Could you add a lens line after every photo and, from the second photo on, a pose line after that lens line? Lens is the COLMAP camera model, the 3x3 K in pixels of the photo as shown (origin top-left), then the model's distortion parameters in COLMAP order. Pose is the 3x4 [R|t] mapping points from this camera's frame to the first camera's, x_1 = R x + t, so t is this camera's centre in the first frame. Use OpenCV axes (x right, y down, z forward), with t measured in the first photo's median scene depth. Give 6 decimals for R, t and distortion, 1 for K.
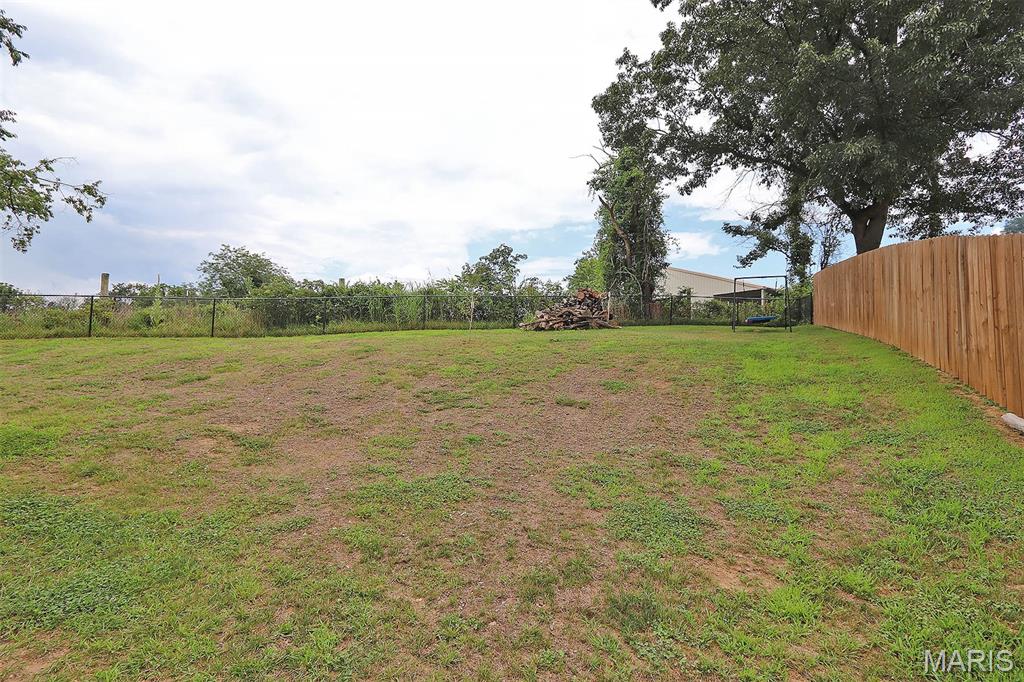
lens RADIAL K [[472.1, 0, 503.8], [0, 472.1, 339.4], [0, 0, 1]] dist [-0.017572, 0.003273]
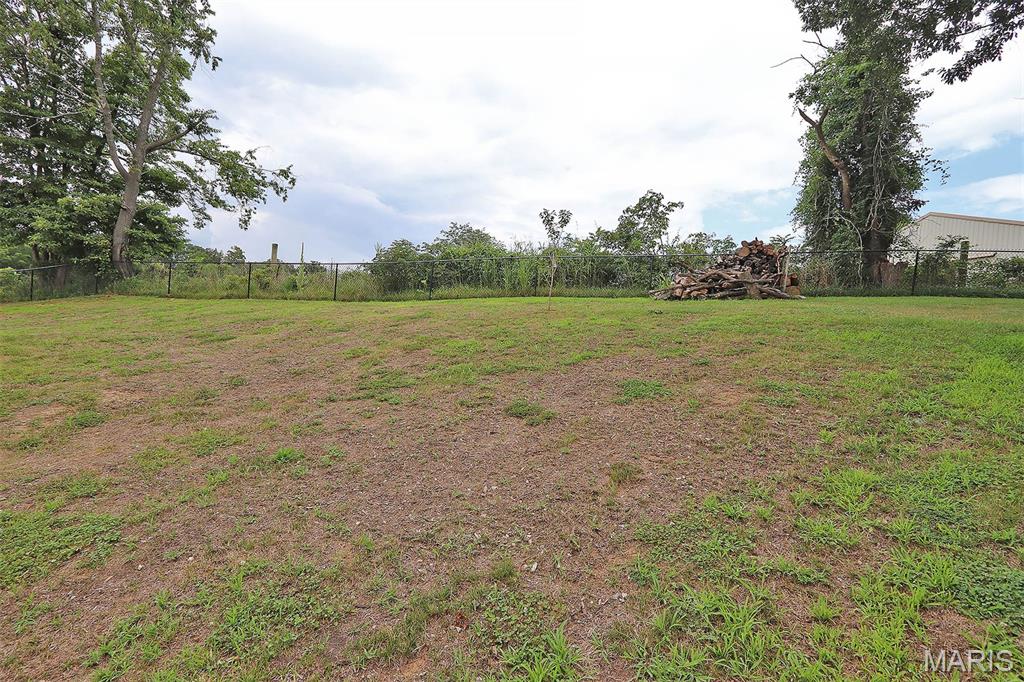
lens RADIAL K [[472.1, 0, 503.8], [0, 472.1, 339.4], [0, 0, 1]] dist [-0.017572, 0.003273]
pose [[0.893121, 0.053439, -0.446631, 0.145511], [-0.027513, 0.997549, 0.064339, 0.002383], [0.448975, -0.045175, 0.892402, 0.181706]]
